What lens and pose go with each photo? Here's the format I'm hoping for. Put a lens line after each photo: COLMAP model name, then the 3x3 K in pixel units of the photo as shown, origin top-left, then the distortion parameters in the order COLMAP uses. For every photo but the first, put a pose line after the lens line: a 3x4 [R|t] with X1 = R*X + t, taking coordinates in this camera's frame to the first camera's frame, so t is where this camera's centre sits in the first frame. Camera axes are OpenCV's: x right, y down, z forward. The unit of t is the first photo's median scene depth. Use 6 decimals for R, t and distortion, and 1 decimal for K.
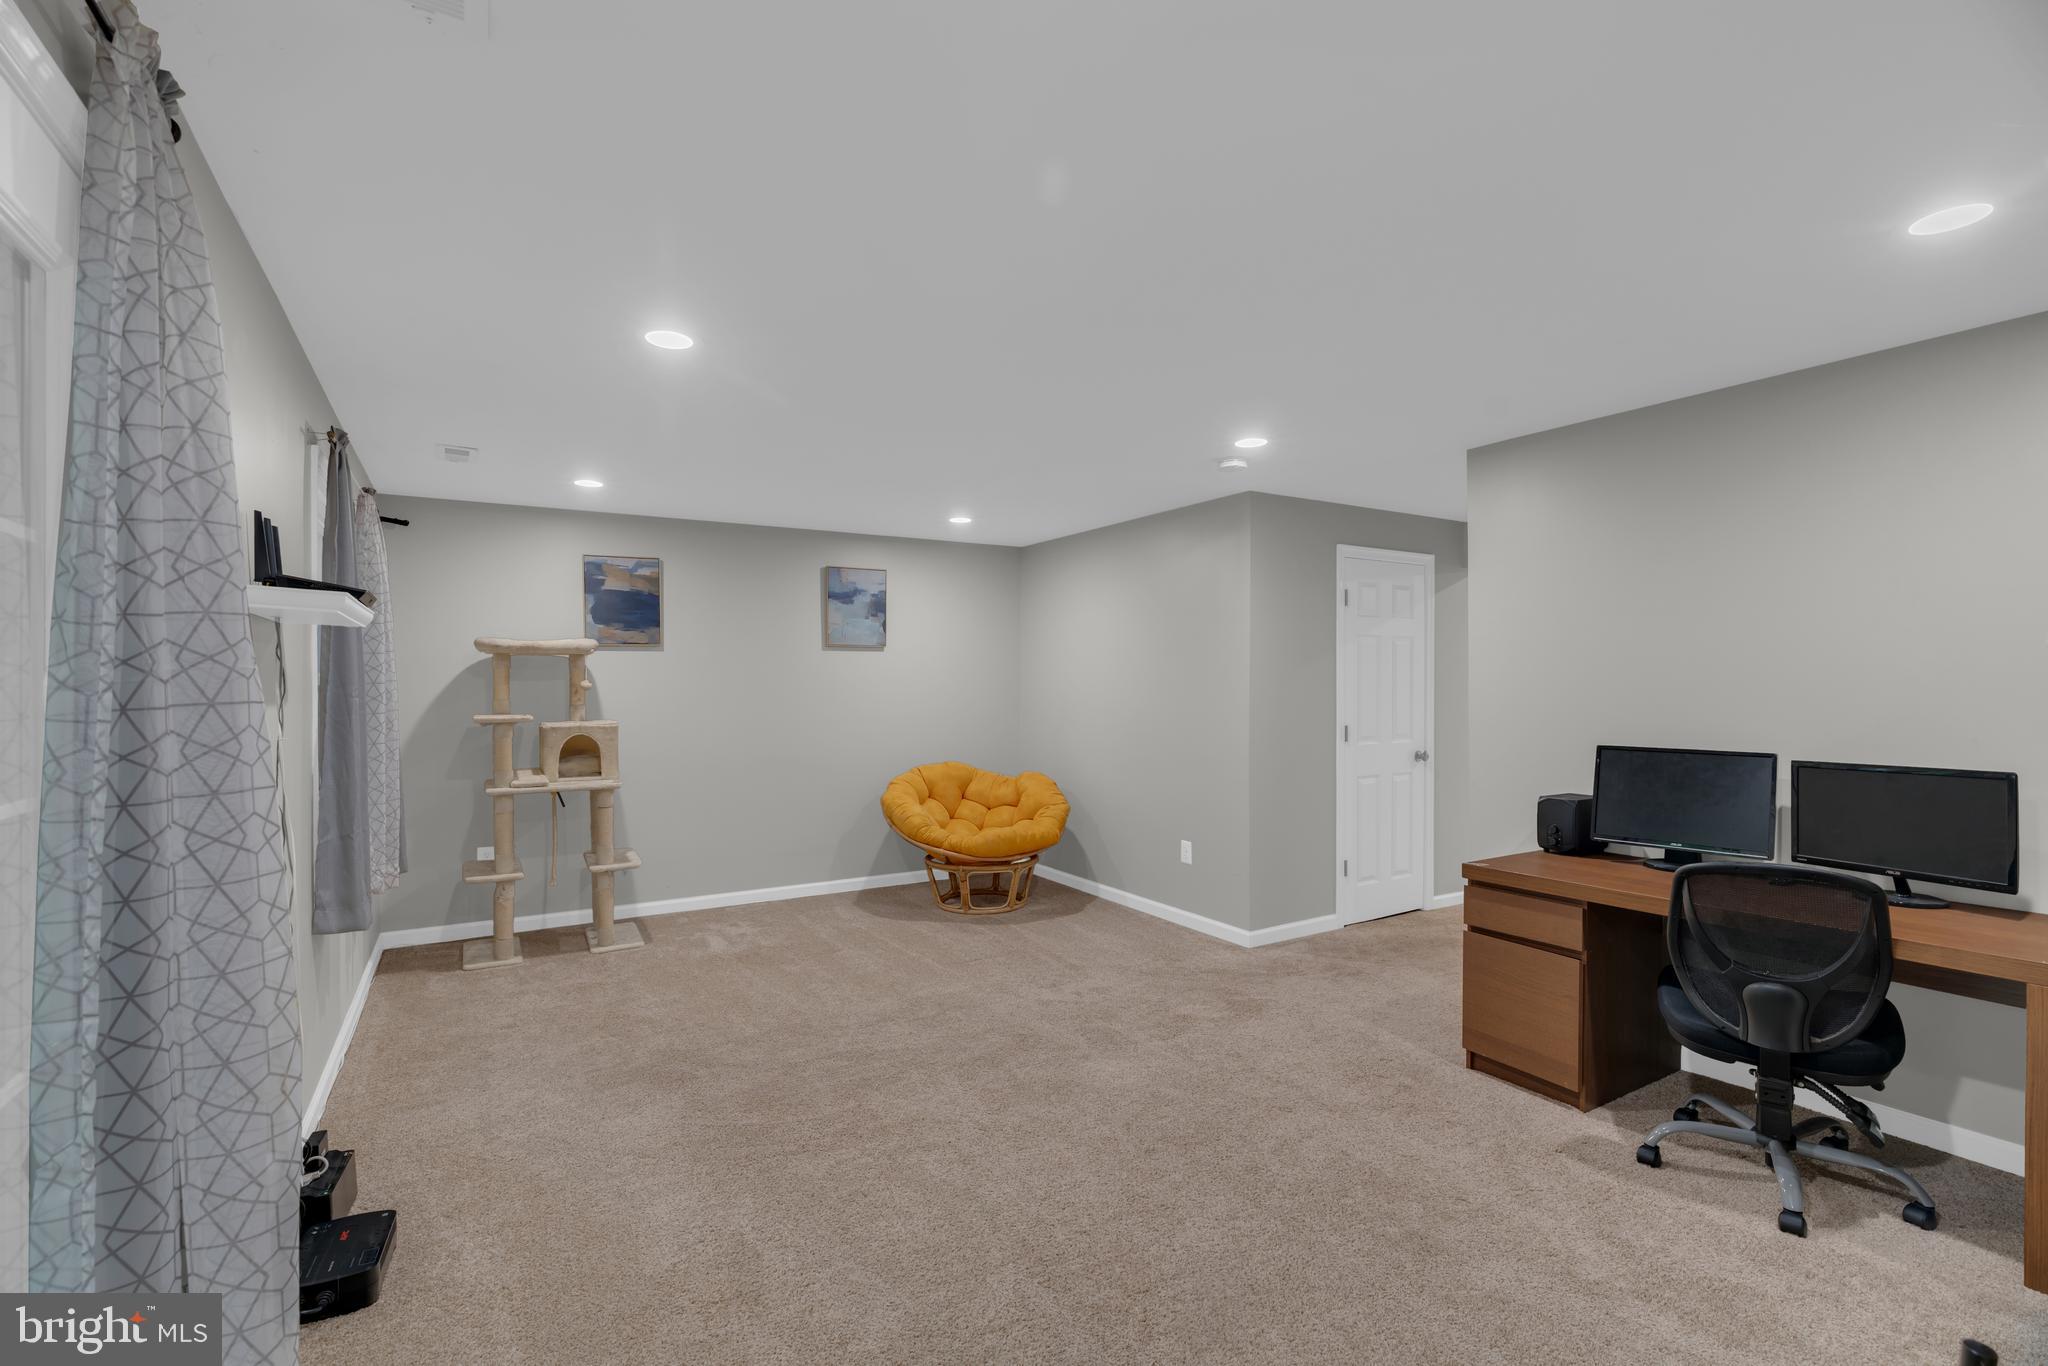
lens RADIAL K [[927.4, 0, 1015.7], [0, 927.4, 671.0], [0, 0, 1]] dist [-0.005090, -0.000685]
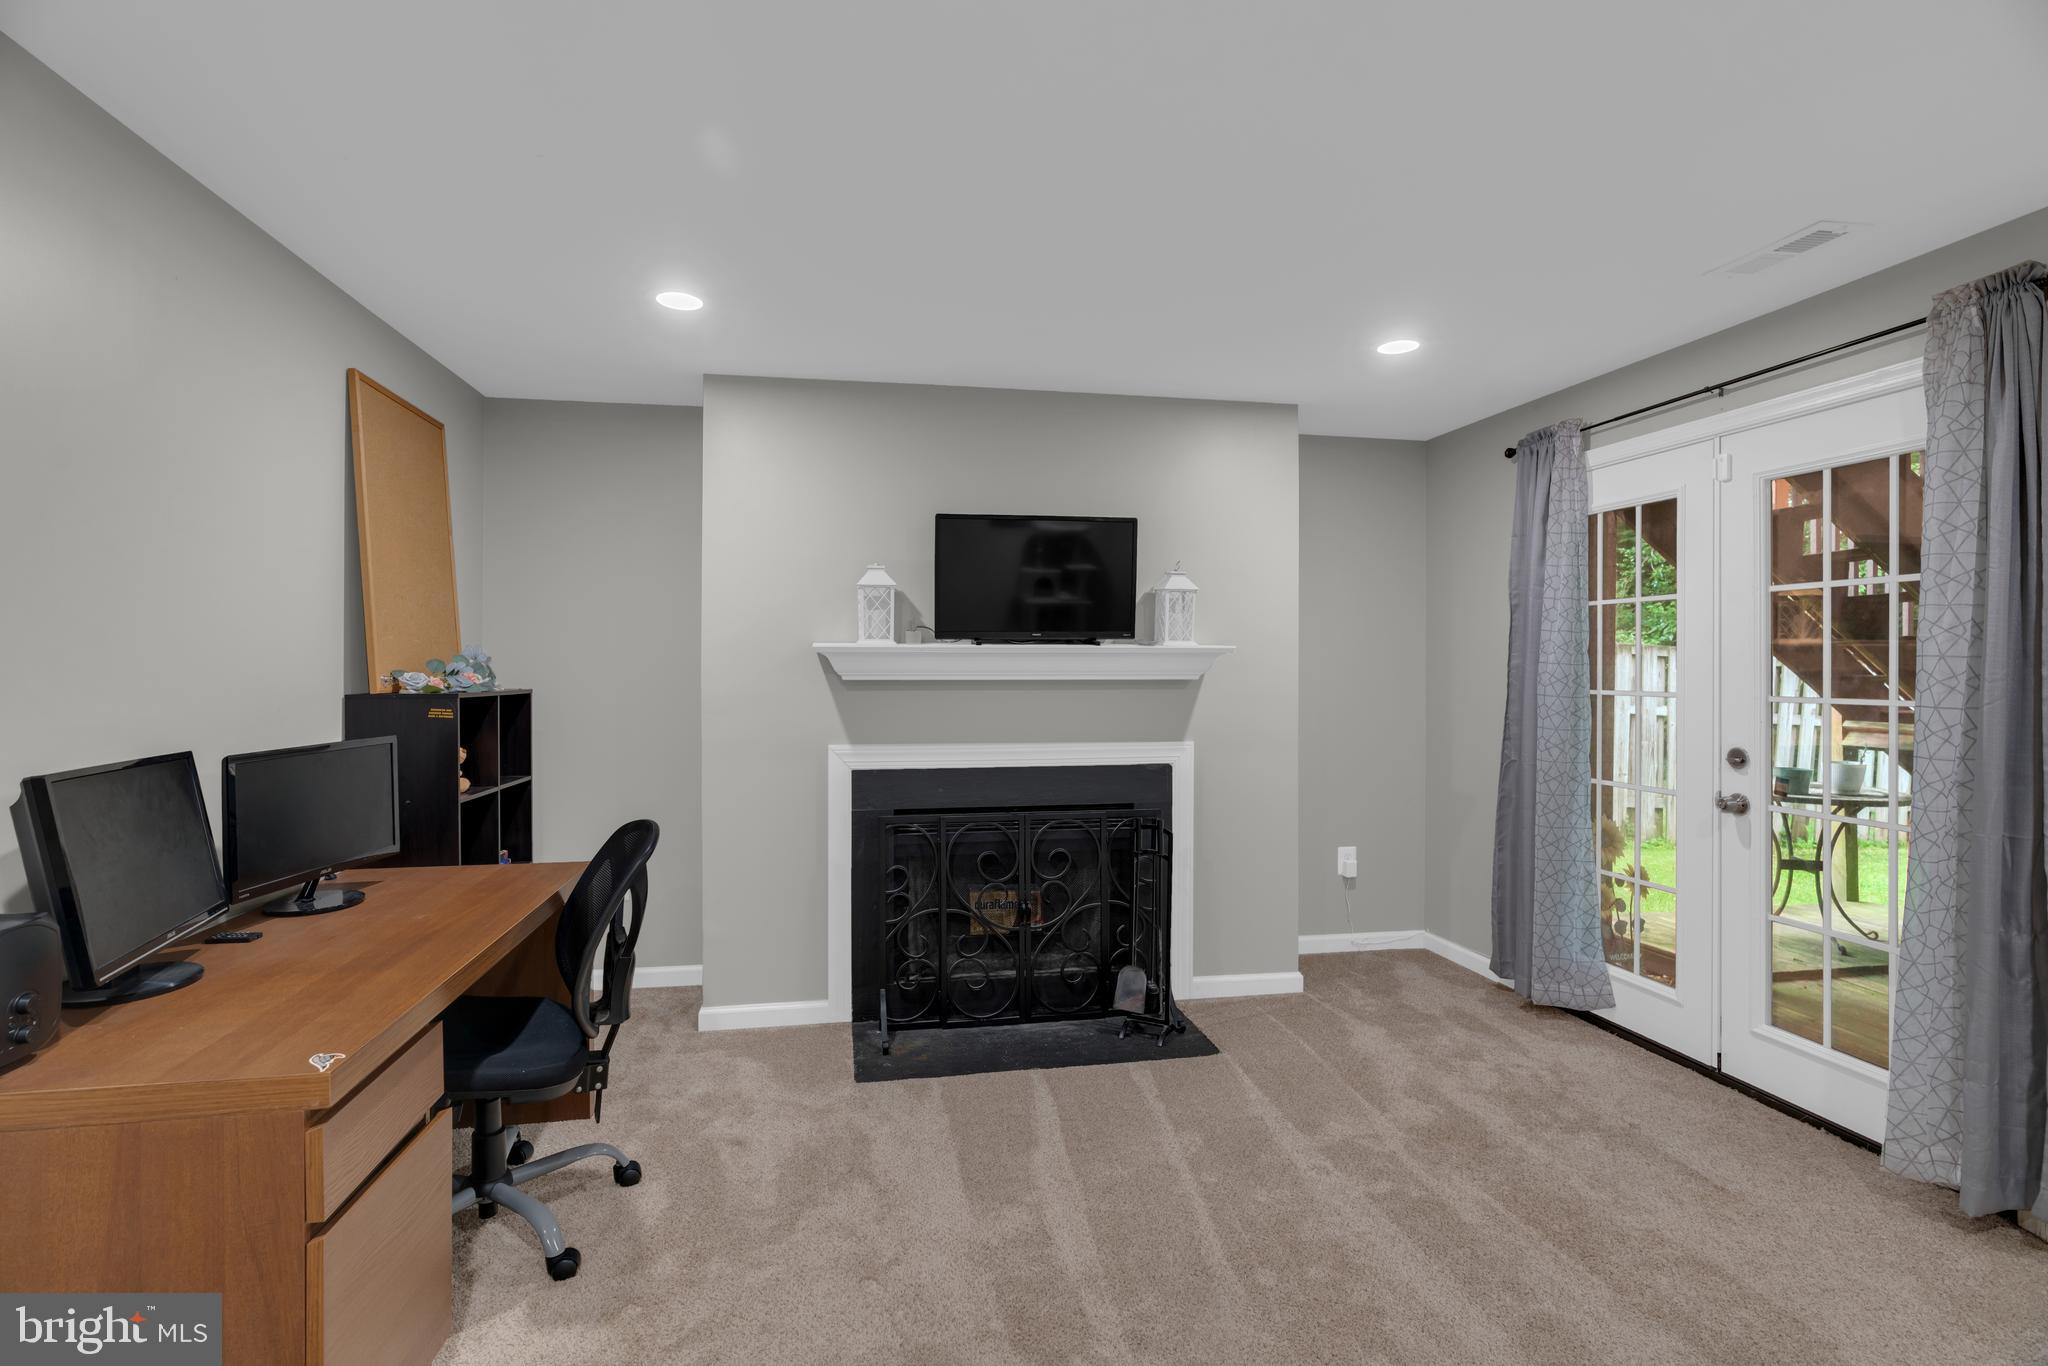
lens RADIAL K [[927.4, 0, 1015.7], [0, 927.4, 671.0], [0, 0, 1]] dist [-0.005090, -0.000685]
pose [[-0.931459, -0.001090, 0.363844, 0.061315], [-0.005599, 0.999920, -0.011338, 0.039611], [-0.363803, -0.012598, -0.931391, 1.403218]]
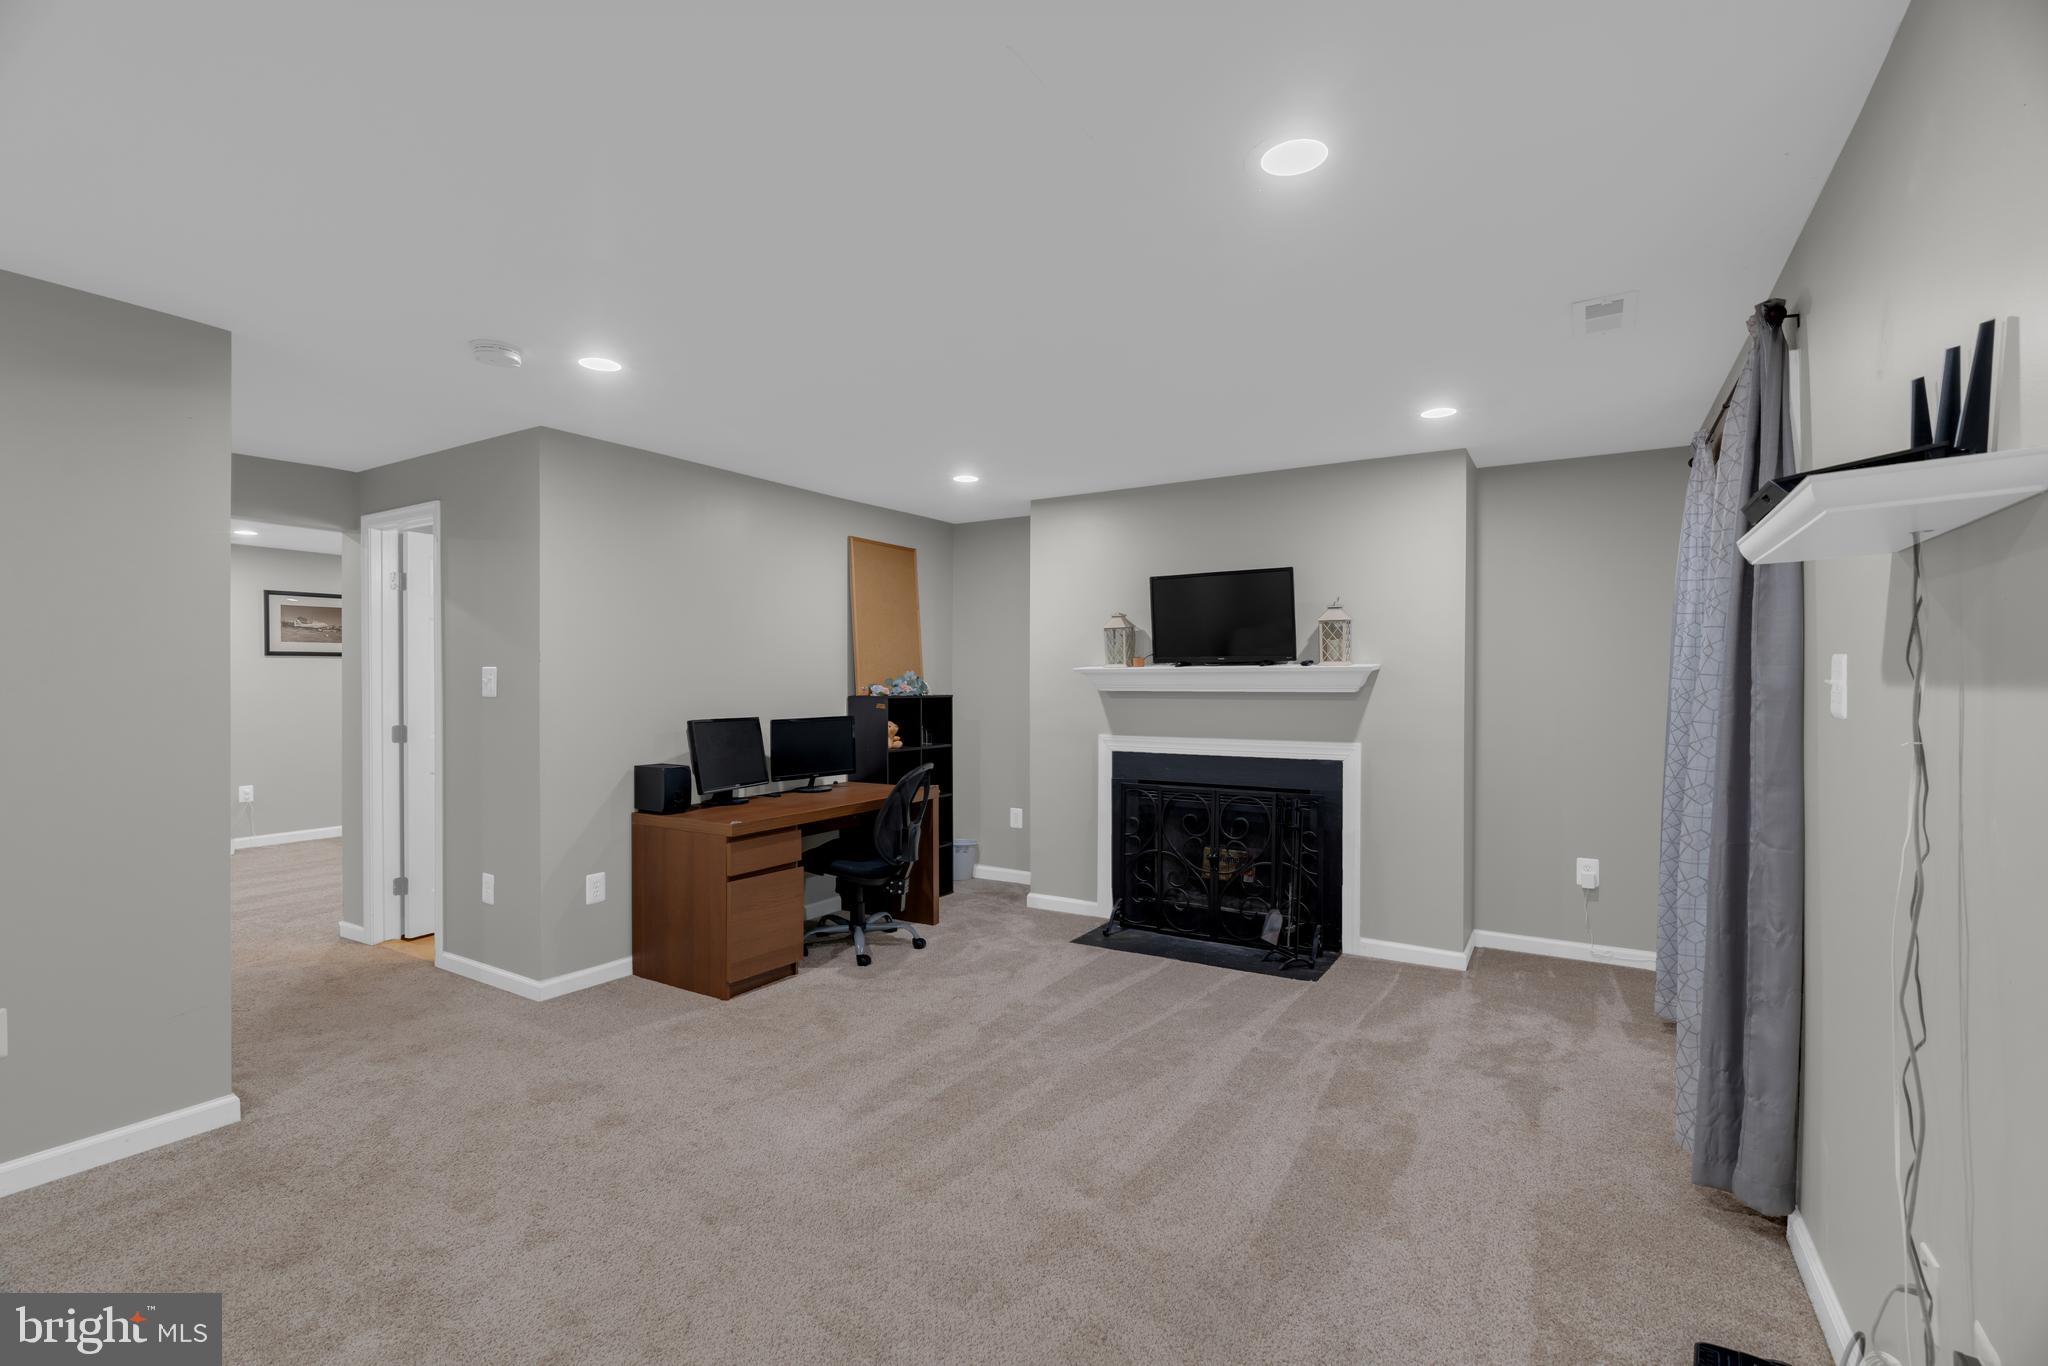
lens RADIAL K [[927.4, 0, 1015.7], [0, 927.4, 671.0], [0, 0, 1]] dist [-0.005090, -0.000685]
pose [[-0.456818, 0.007122, 0.889532, -0.798964], [-0.011899, 0.999830, -0.014115, 0.028671], [-0.889481, -0.017033, -0.456655, 1.349071]]
